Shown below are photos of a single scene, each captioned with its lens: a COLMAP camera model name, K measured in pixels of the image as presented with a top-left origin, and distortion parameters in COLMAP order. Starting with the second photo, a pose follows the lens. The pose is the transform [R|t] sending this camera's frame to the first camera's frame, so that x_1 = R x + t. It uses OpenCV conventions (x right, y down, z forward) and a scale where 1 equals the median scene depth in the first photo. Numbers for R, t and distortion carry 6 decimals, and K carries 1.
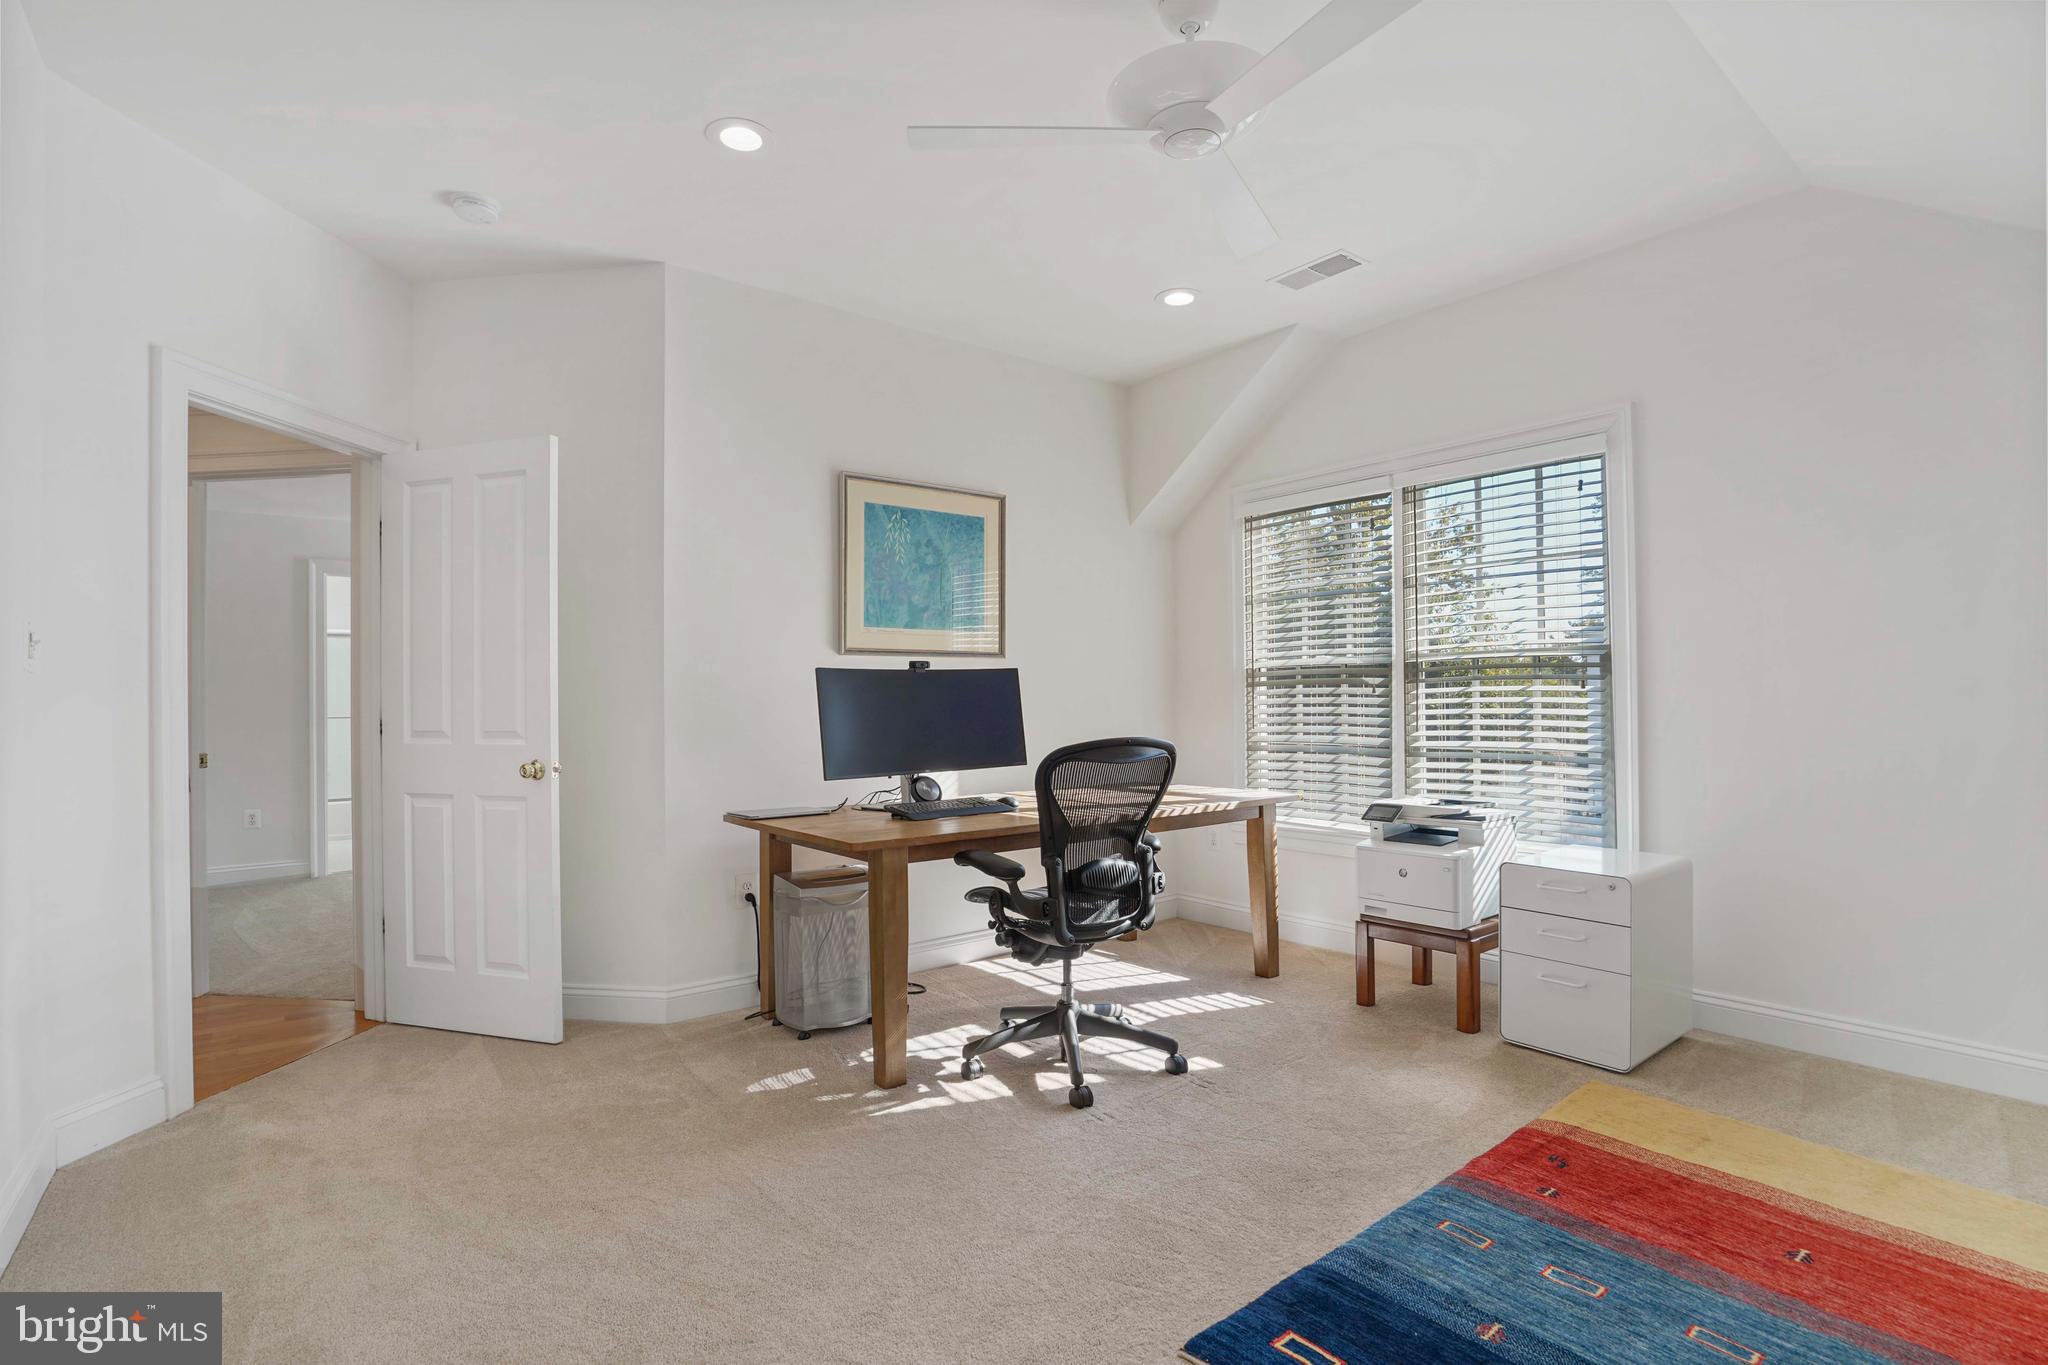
lens RADIAL K [[991.5, 0, 1011.0], [0, 991.5, 703.9], [0, 0, 1]] dist [-0.062683, 0.030271]
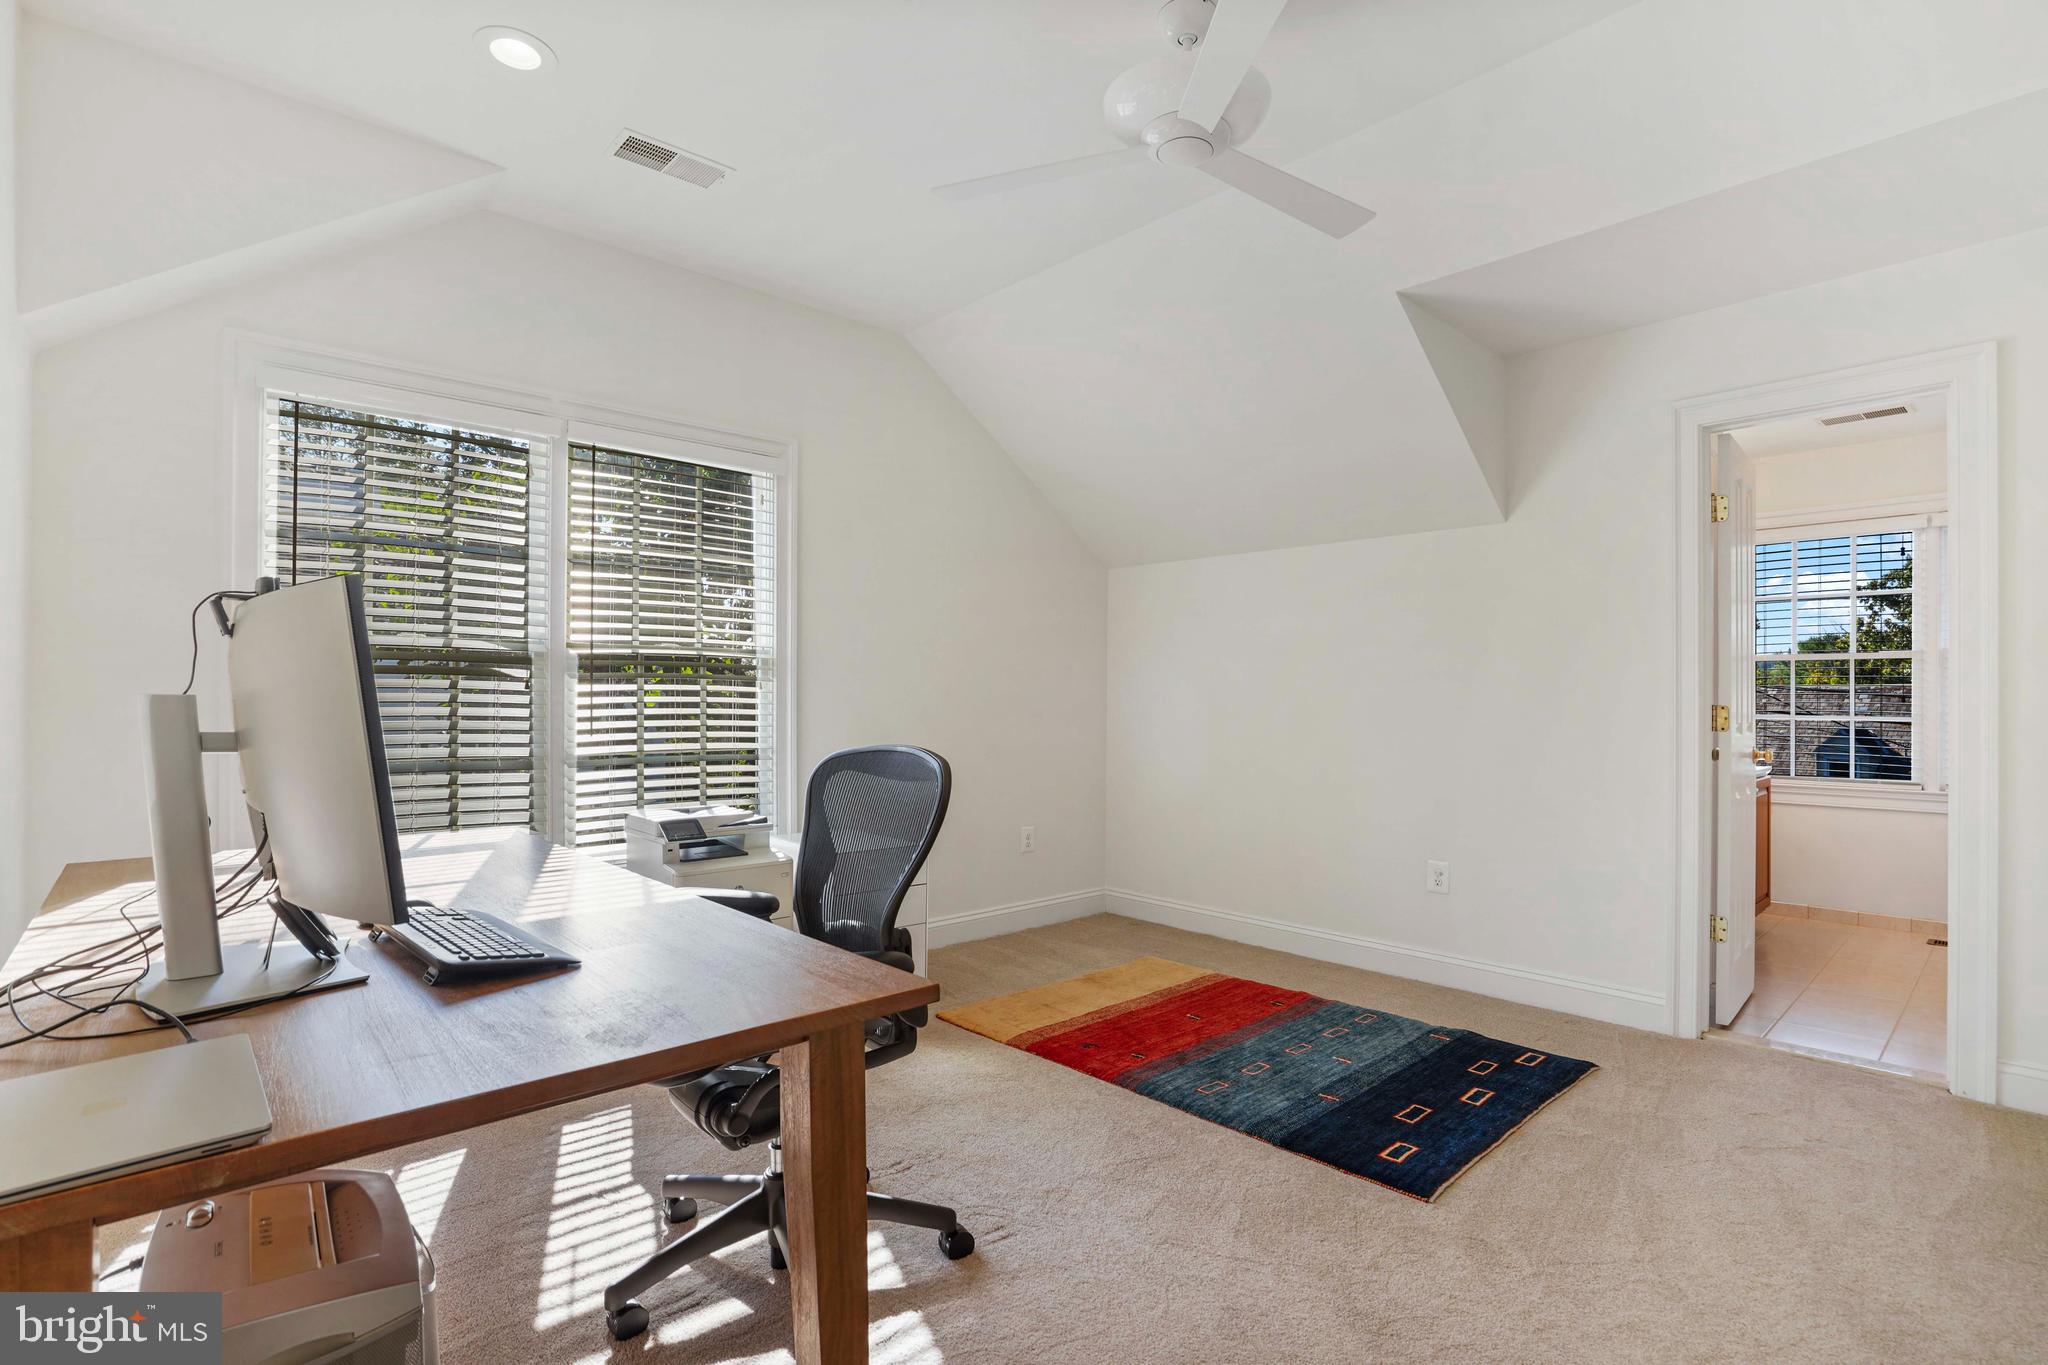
lens RADIAL K [[991.5, 0, 1011.0], [0, 991.5, 703.9], [0, 0, 1]] dist [-0.062683, 0.030271]
pose [[-0.095112, 0.008305, 0.995432, -0.512592], [0.000173, 0.999965, -0.008326, 0.006769], [-0.995467, -0.000620, -0.095110, 0.806701]]
